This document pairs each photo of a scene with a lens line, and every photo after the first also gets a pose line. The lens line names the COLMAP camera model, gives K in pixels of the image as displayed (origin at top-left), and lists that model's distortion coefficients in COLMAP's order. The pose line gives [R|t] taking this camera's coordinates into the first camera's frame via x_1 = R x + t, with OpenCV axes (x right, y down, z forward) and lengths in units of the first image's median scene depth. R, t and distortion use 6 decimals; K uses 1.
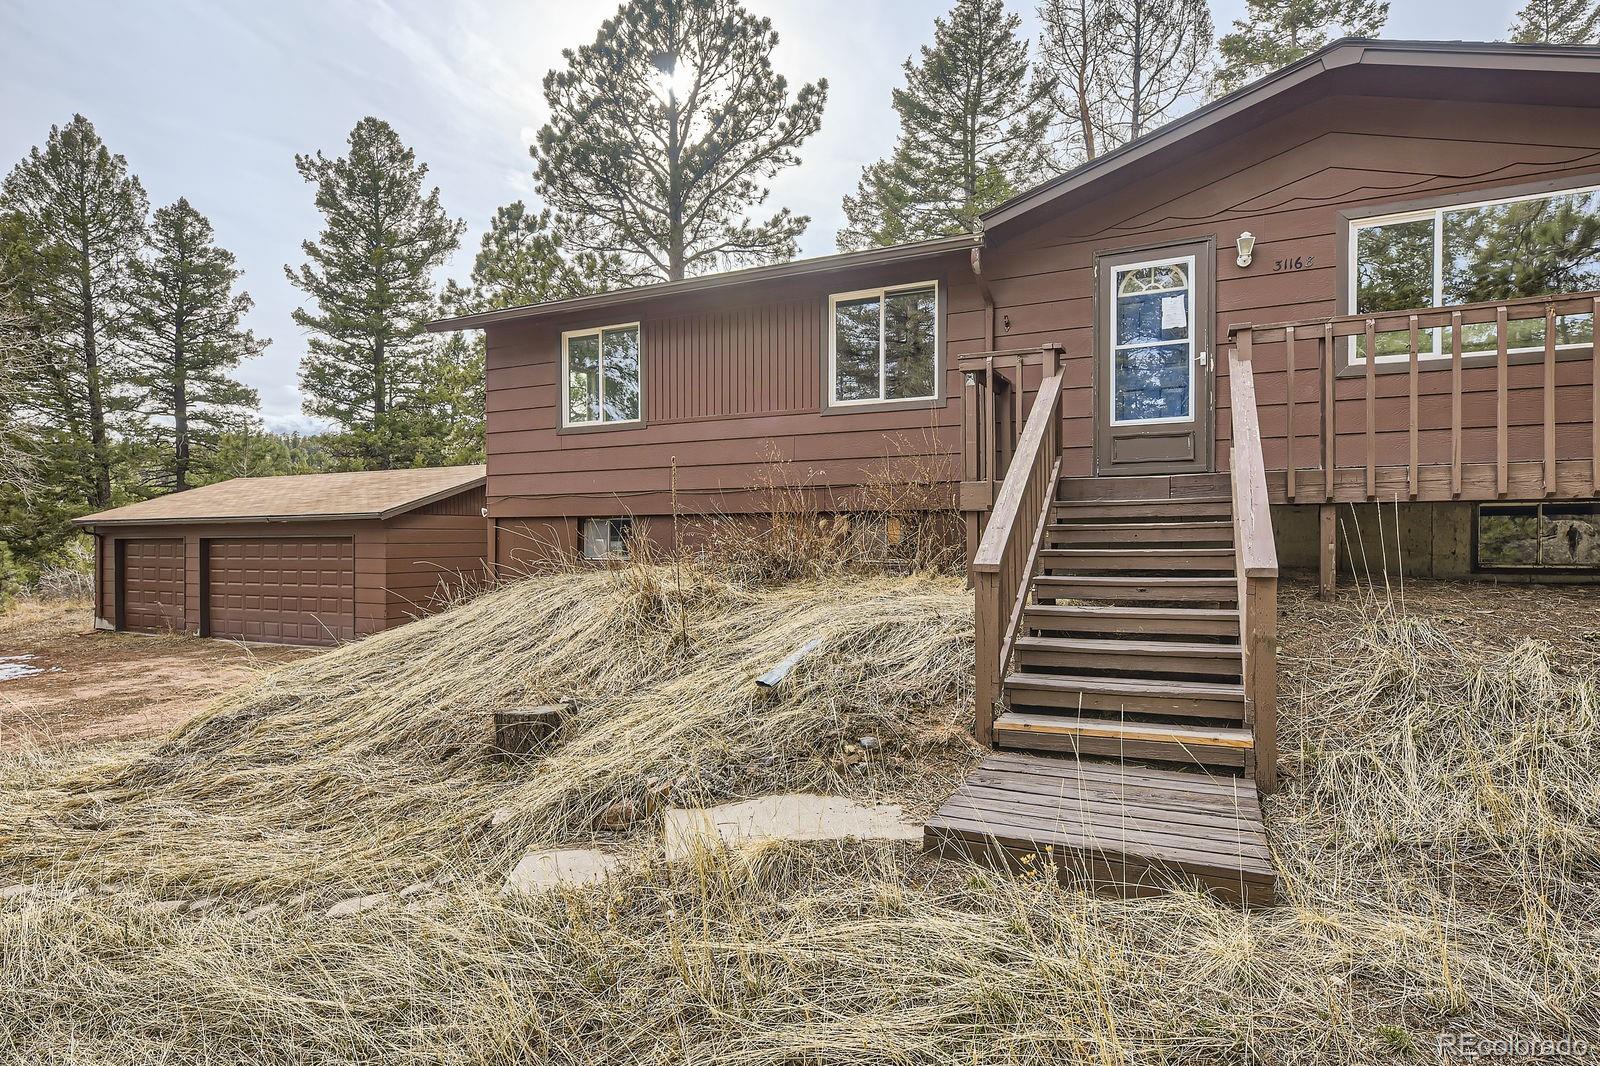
lens RADIAL K [[846.3, 0, 797.2], [0, 846.3, 540.0], [0, 0, 1]] dist [0.003994, 0.002151]
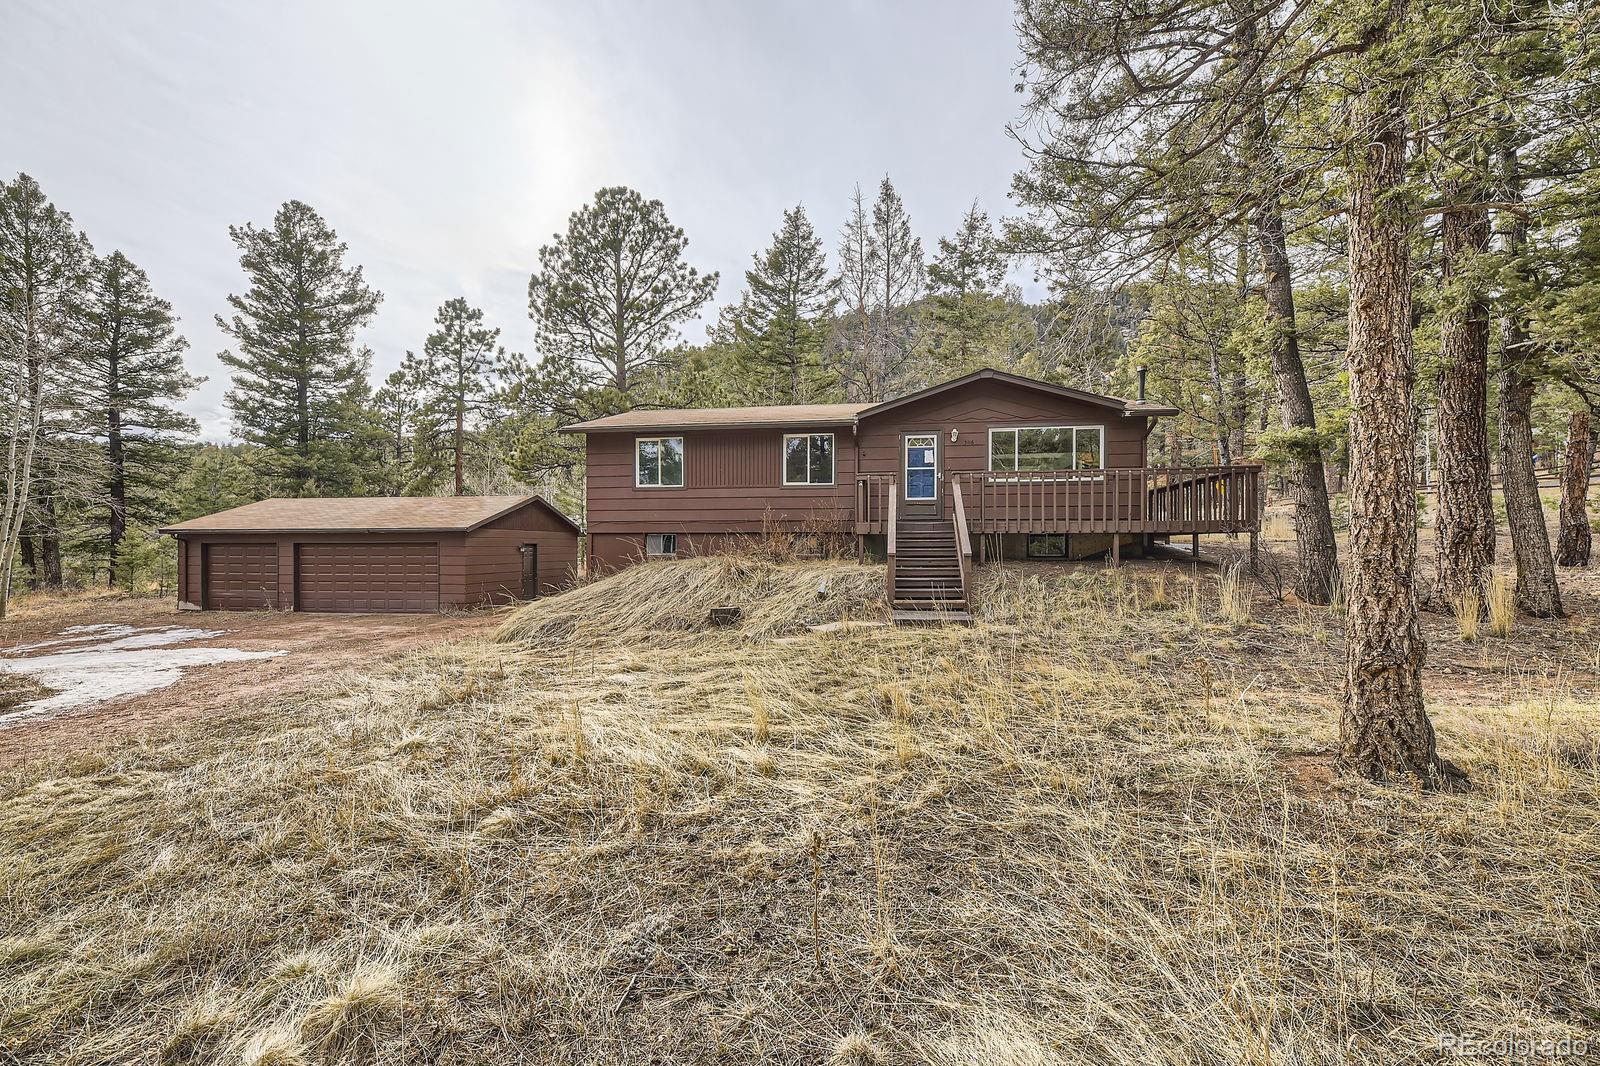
lens RADIAL K [[642.3, 0, 802.3], [0, 642.3, 533.5], [0, 0, 1]] dist [0.012640, -0.003133]
pose [[0.958202, 0.008525, 0.285965, -0.136113], [-0.002991, 0.999800, -0.019783, 0.000739], [-0.286076, 0.018101, 0.958036, -0.213074]]
